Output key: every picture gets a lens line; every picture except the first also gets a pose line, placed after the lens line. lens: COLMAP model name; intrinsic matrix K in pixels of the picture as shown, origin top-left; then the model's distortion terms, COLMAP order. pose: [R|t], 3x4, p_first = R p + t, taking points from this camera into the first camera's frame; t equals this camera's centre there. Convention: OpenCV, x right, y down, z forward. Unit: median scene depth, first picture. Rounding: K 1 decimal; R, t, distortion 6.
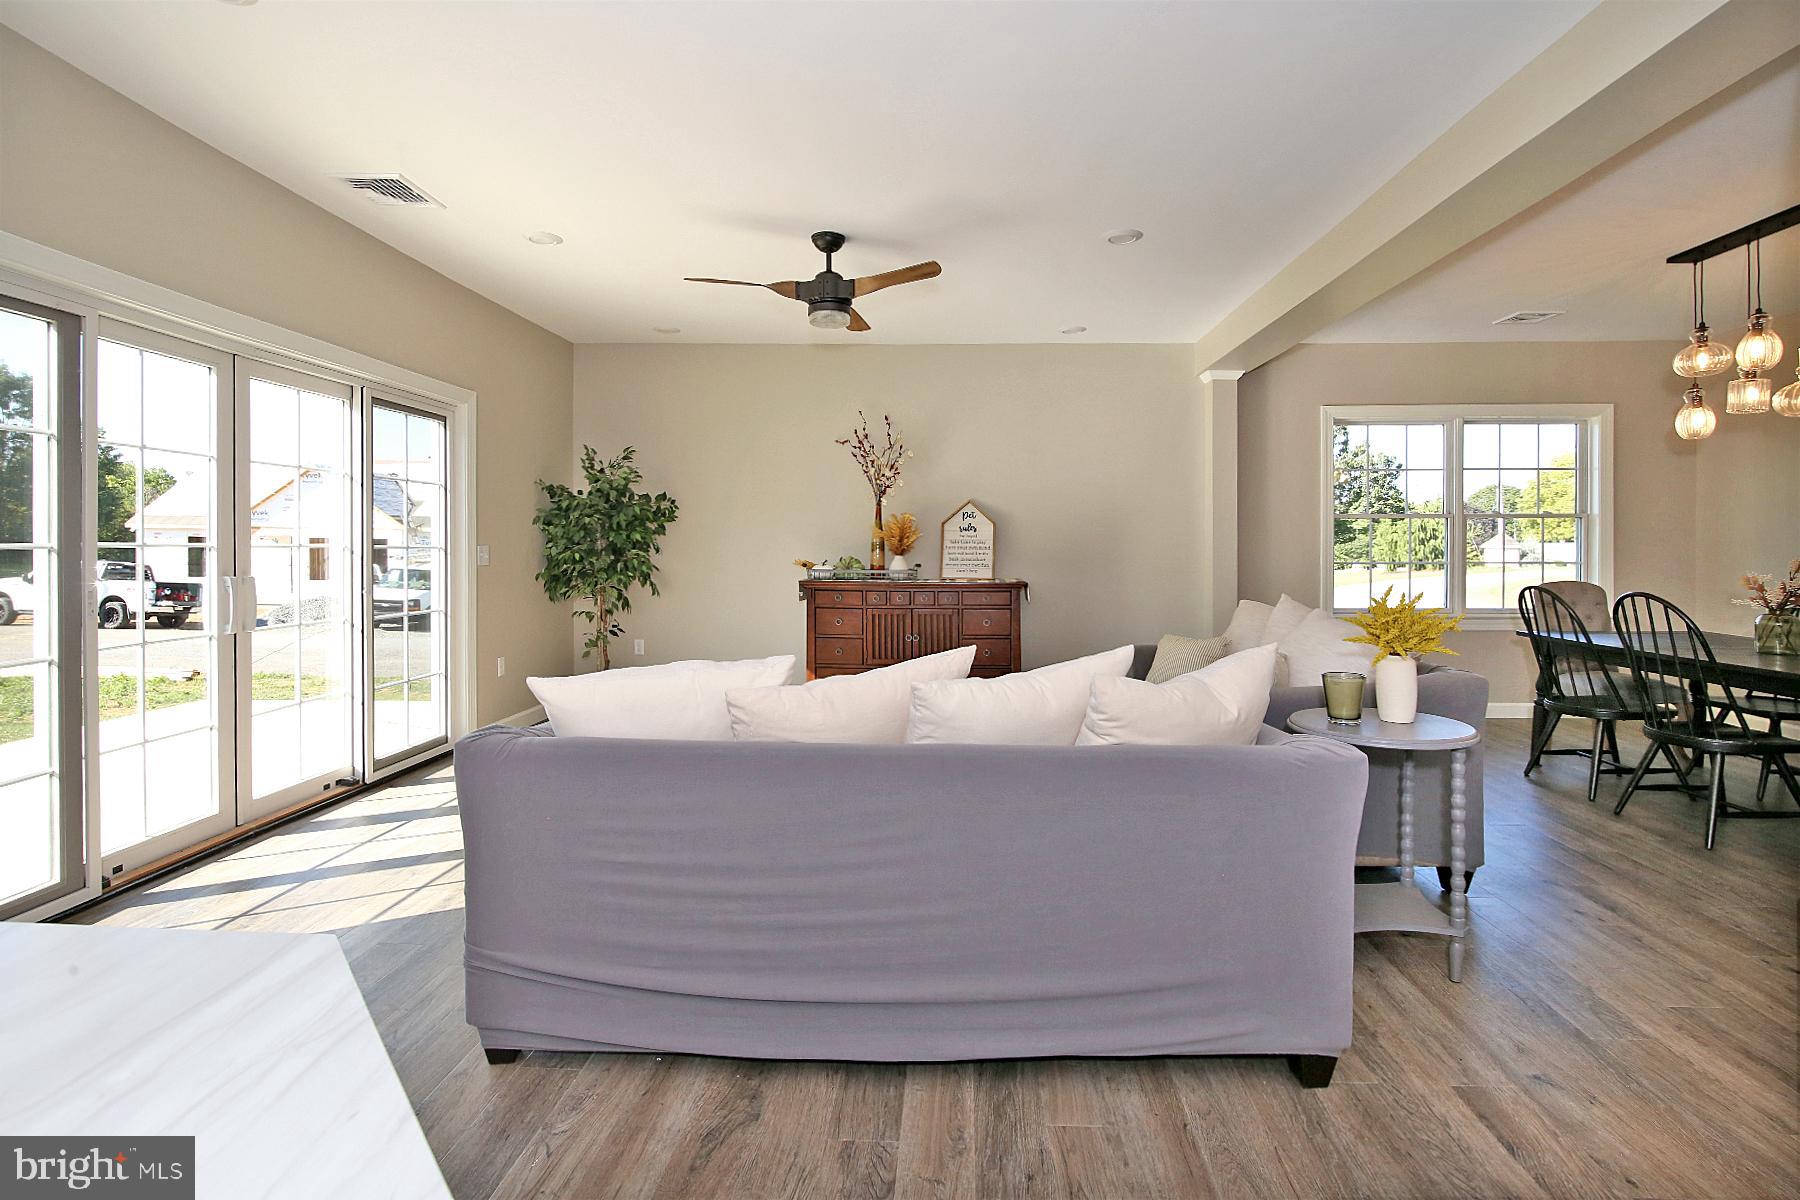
lens RADIAL K [[832.5, 0, 904.2], [0, 832.5, 528.4], [0, 0, 1]] dist [-0.000124, -0.000127]
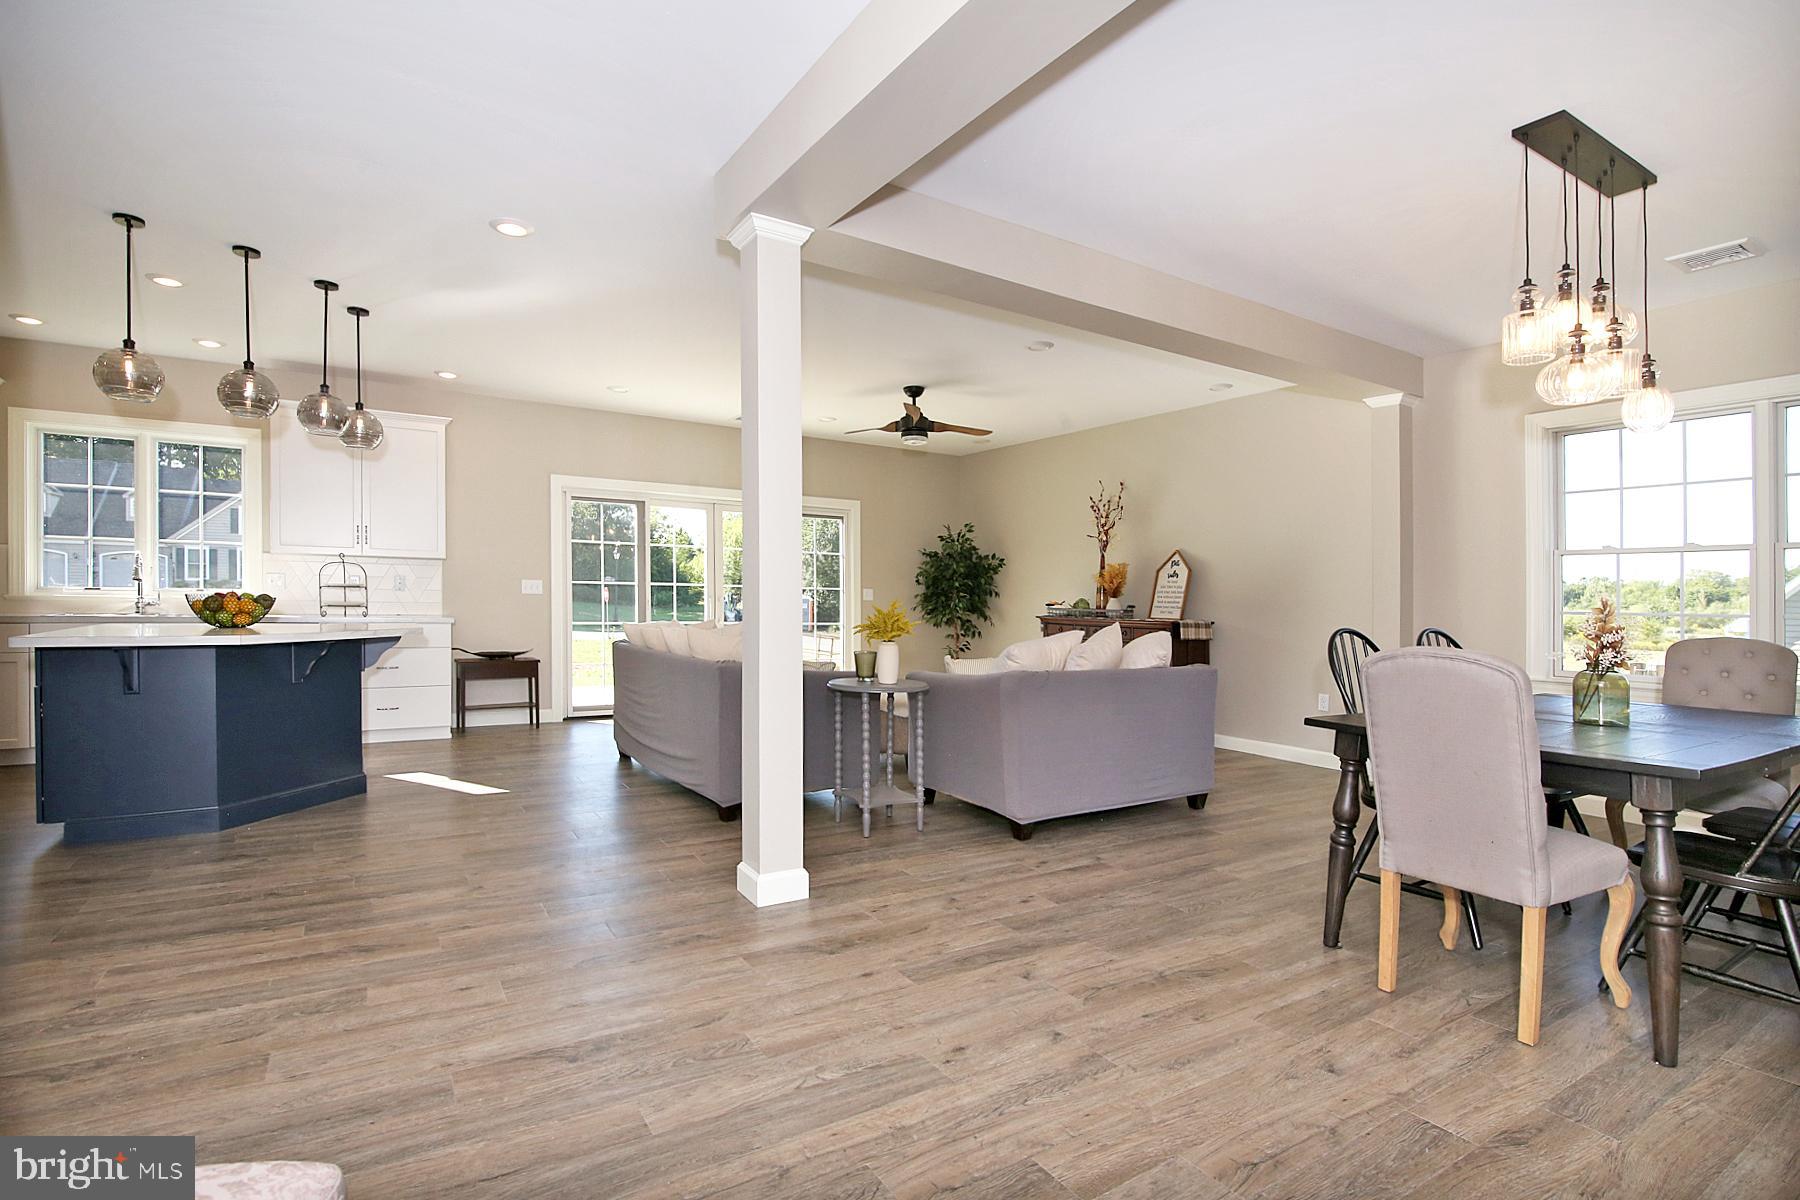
lens RADIAL K [[864.9, 0, 900.0], [0, 864.9, 600.0], [0, 0, 1]] dist [0.000005, -0.000018]
pose [[0.552768, 0.008511, -0.833292, 1.184442], [-0.003583, 0.999963, 0.007837, 0.036123], [0.833327, -0.001346, 0.552778, 0.064868]]
